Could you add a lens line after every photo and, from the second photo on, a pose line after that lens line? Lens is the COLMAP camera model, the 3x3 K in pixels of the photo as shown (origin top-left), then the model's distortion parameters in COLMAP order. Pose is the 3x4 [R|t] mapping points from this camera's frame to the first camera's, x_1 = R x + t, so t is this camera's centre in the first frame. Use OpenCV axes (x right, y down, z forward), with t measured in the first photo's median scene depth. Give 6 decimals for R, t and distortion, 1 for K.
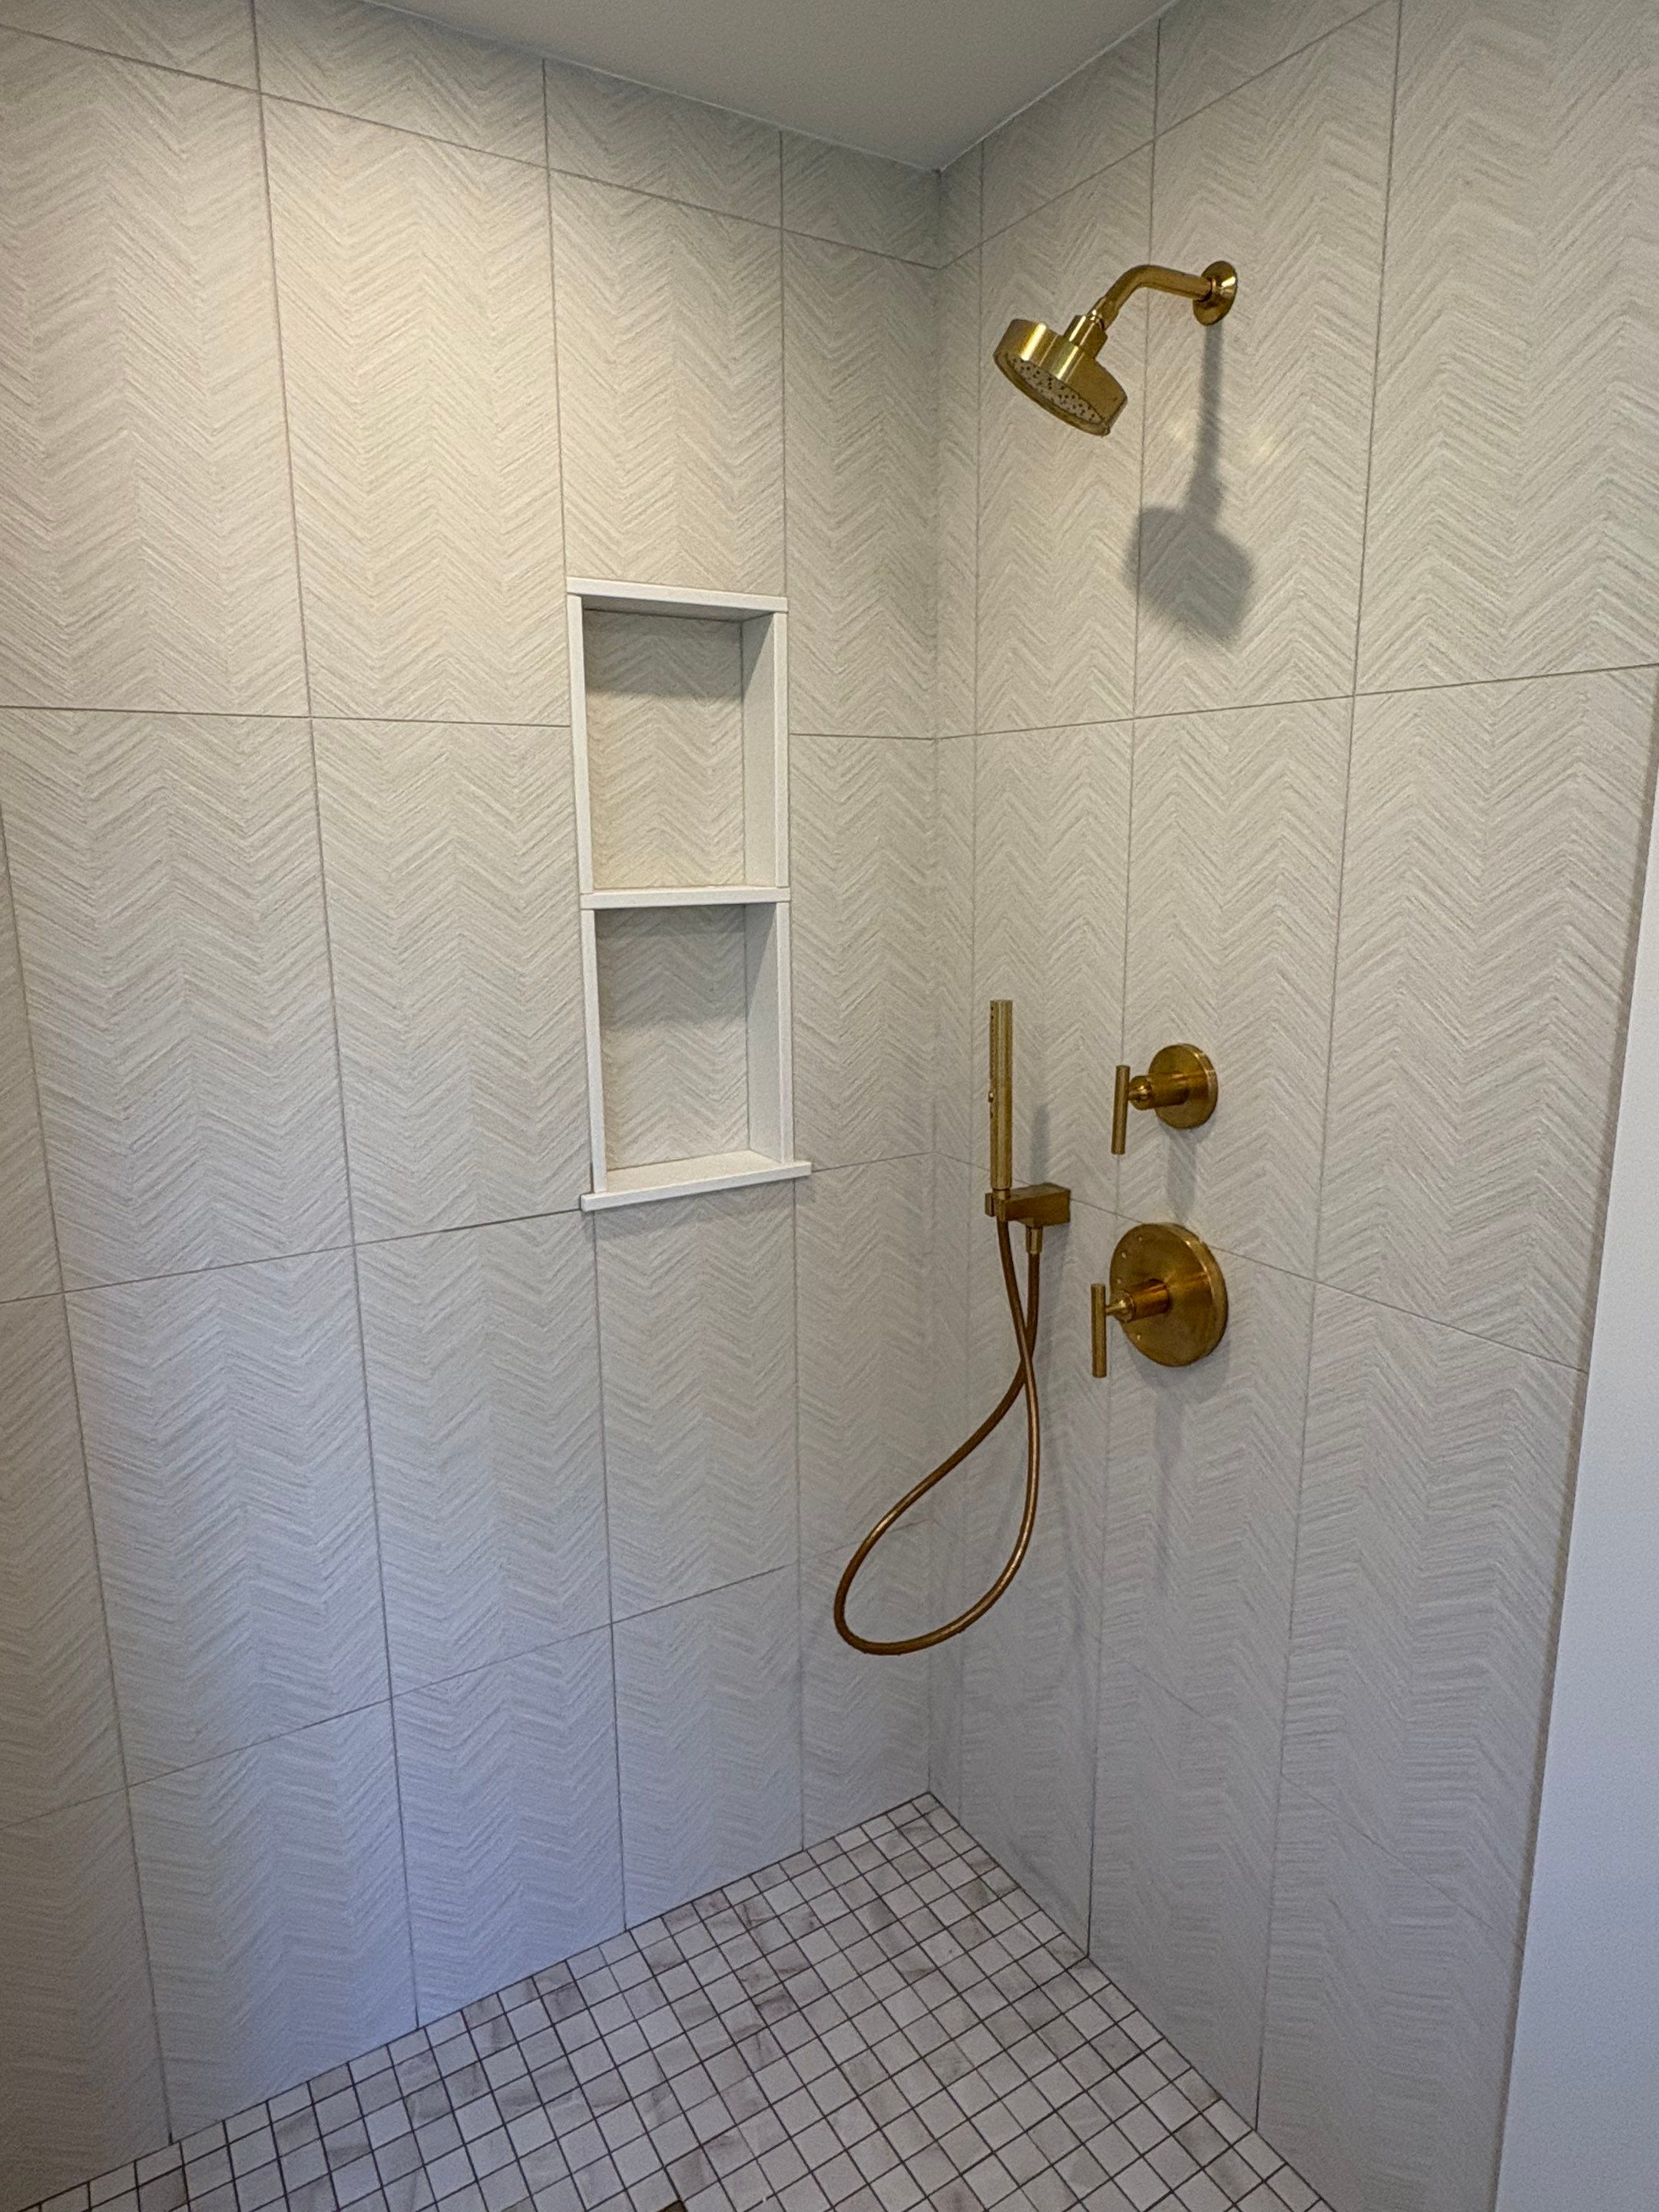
lens RADIAL K [[1323.2, 0, 826.8], [0, 1323.2, 1093.7], [0, 0, 1]] dist [-0.001112, 0.002451]
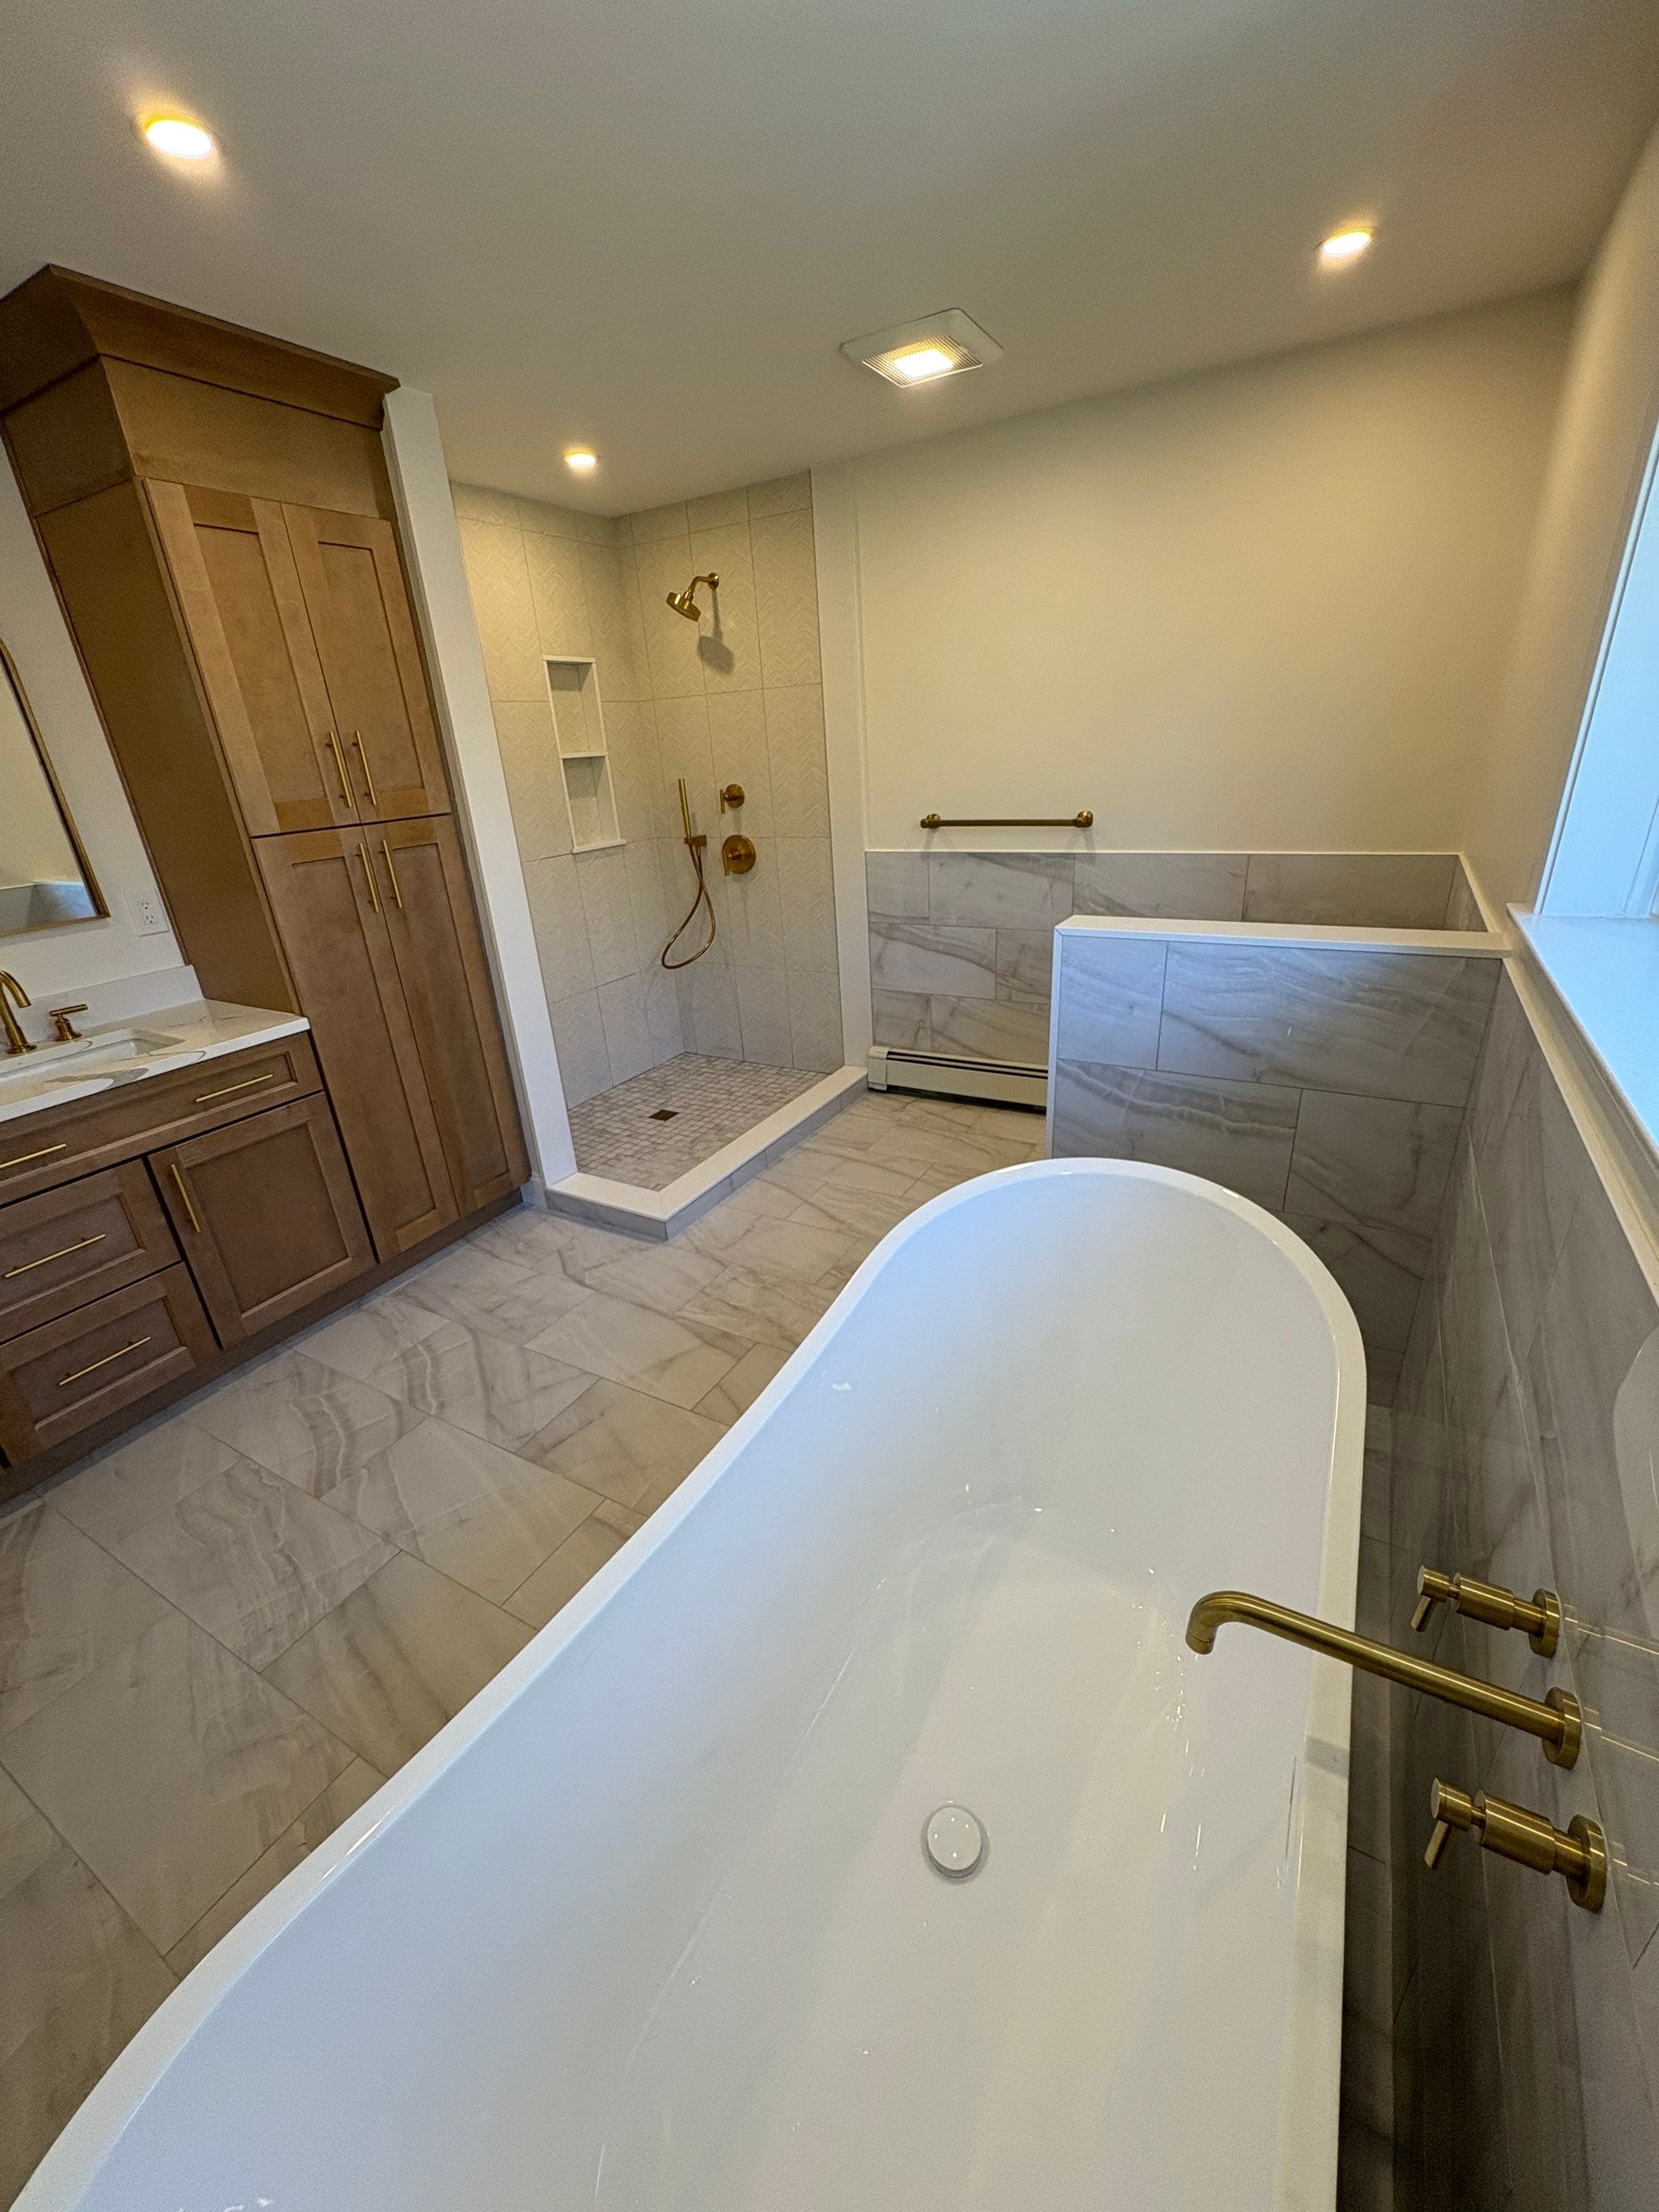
lens RADIAL K [[880.7, 0, 828.9], [0, 880.7, 1104.9], [0, 0, 1]] dist [-0.000121, 0.000230]
pose [[0.877113, -0.225858, 0.423864, -0.720604], [0.146743, 0.966350, 0.211267, 0.334519], [-0.457317, -0.123107, 0.880742, -1.381014]]
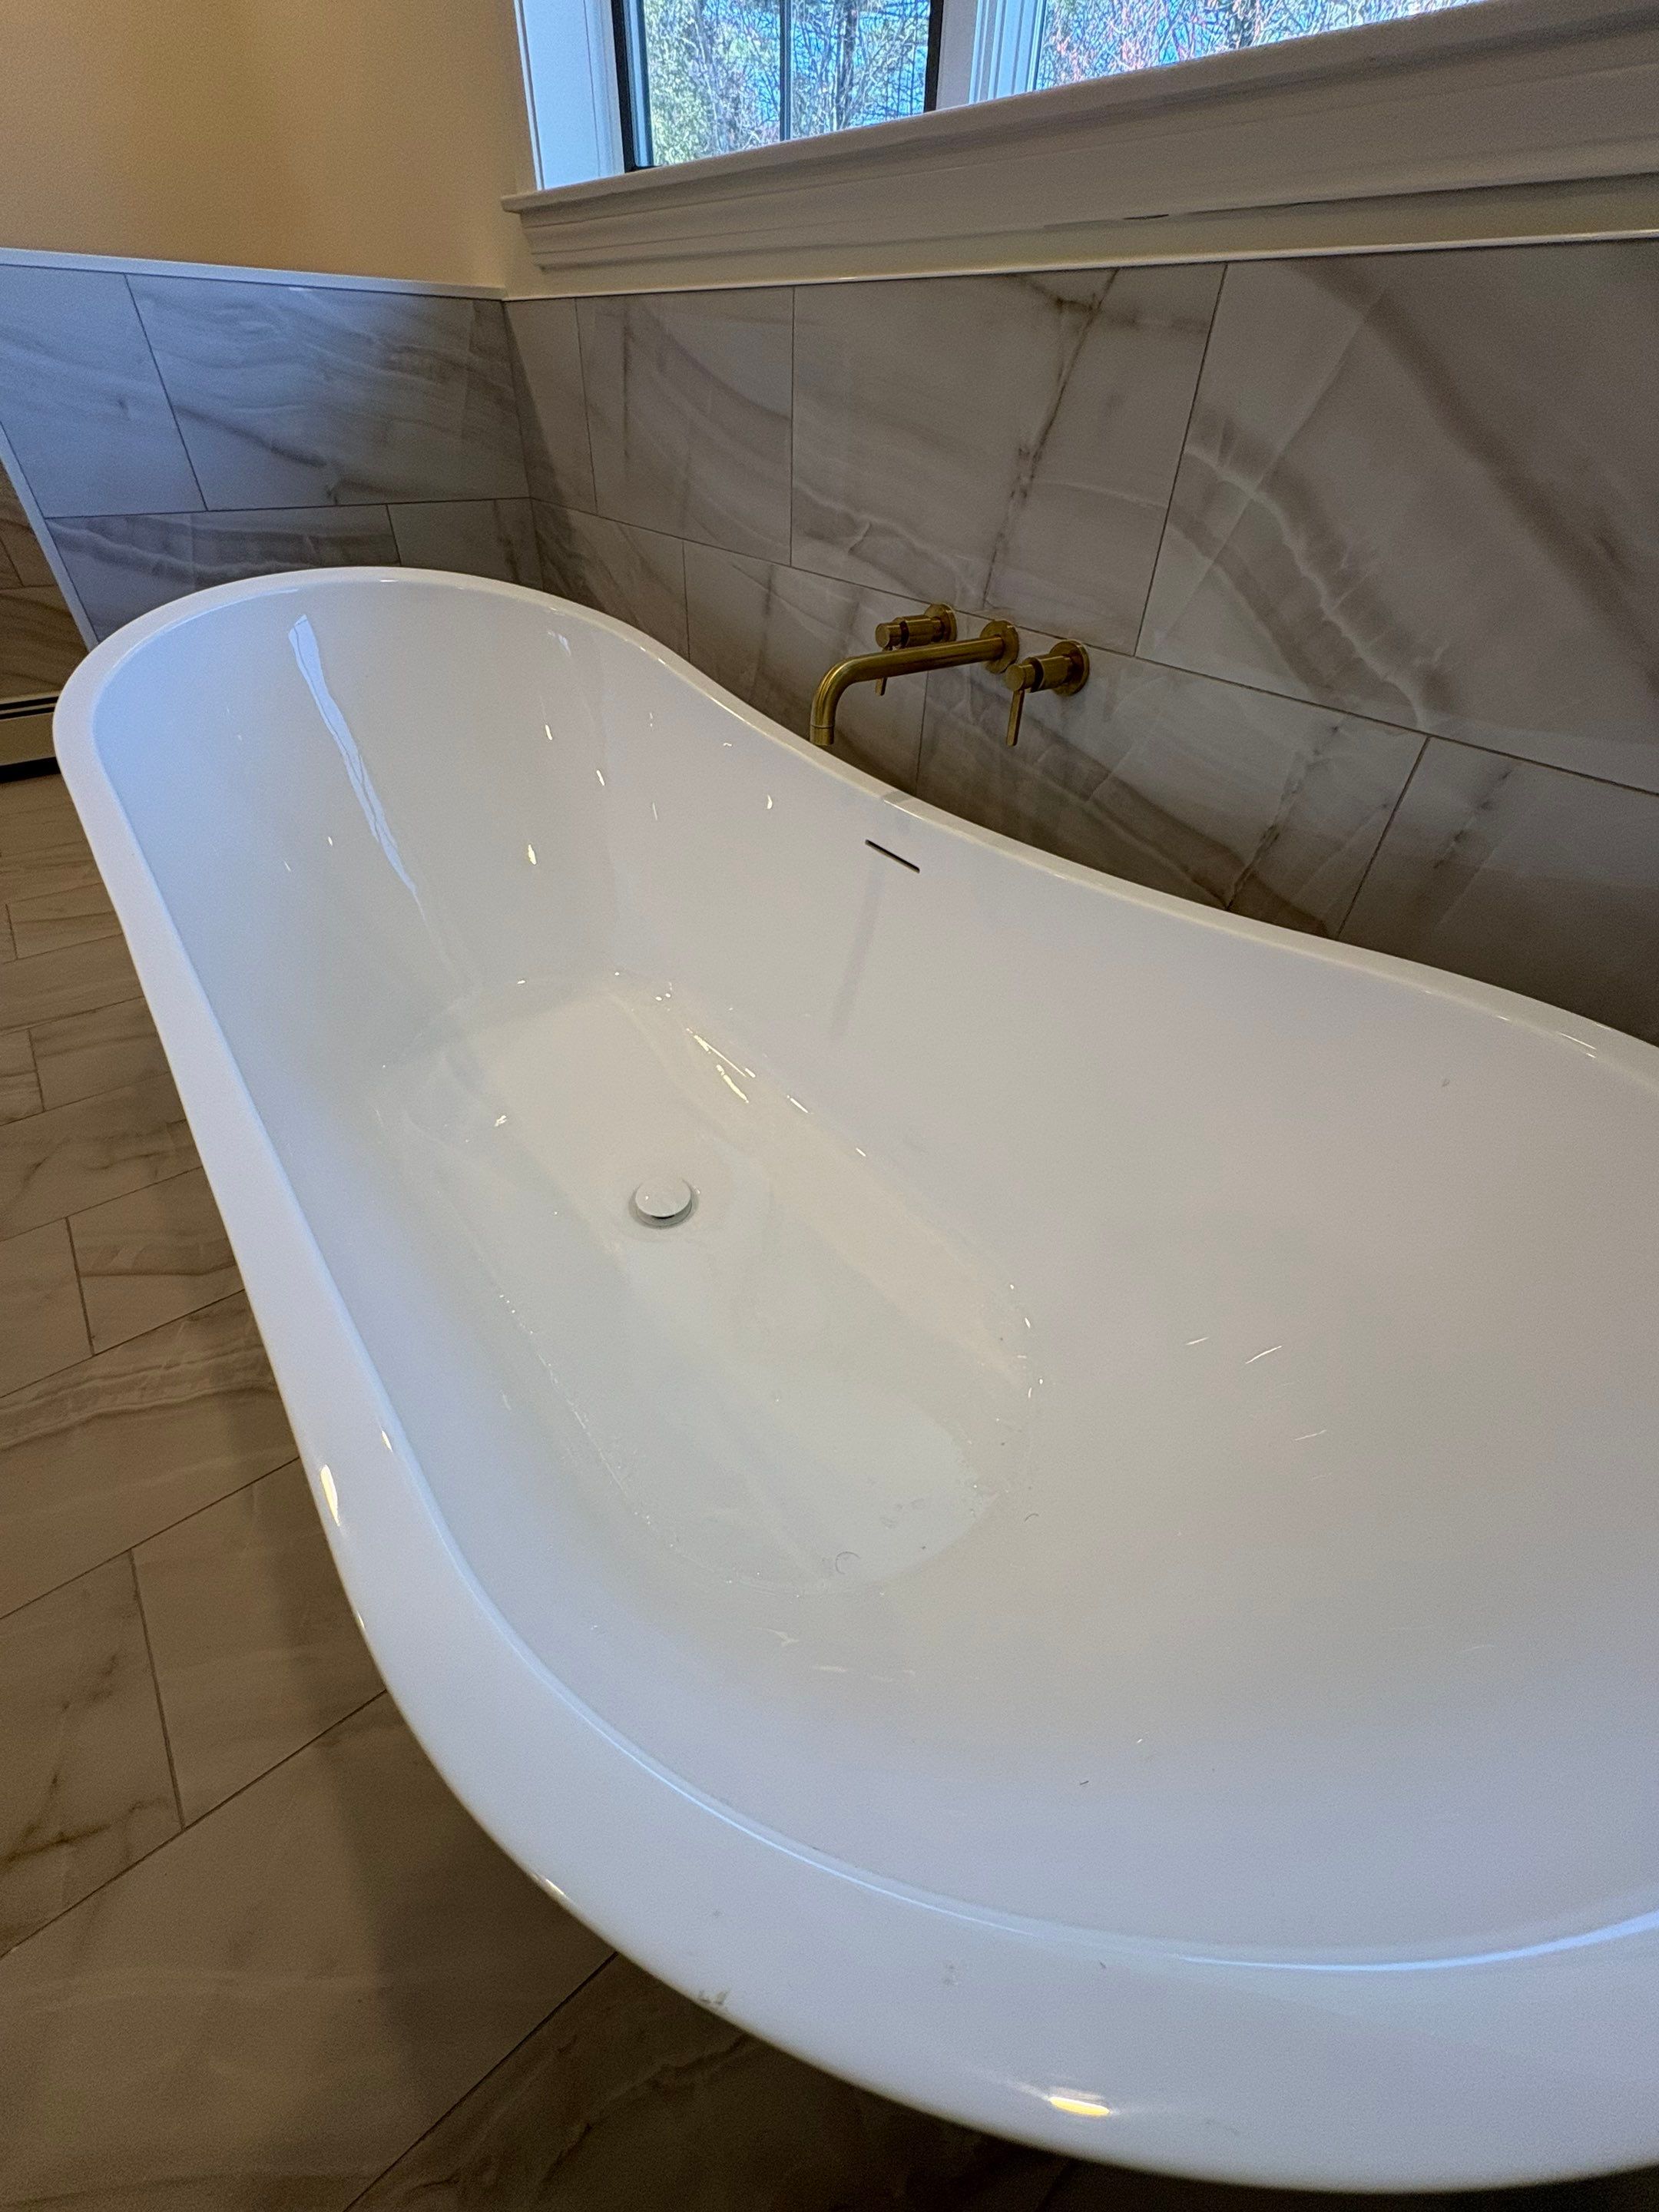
lens RADIAL K [[880.7, 0, 828.9], [0, 880.7, 1104.9], [0, 0, 1]] dist [-0.000121, 0.000230]
pose [[-0.118536, -0.635219, 0.763182, -0.960603], [0.166636, 0.744974, 0.645946, 0.585896], [-0.978868, 0.203741, 0.017544, -1.035579]]
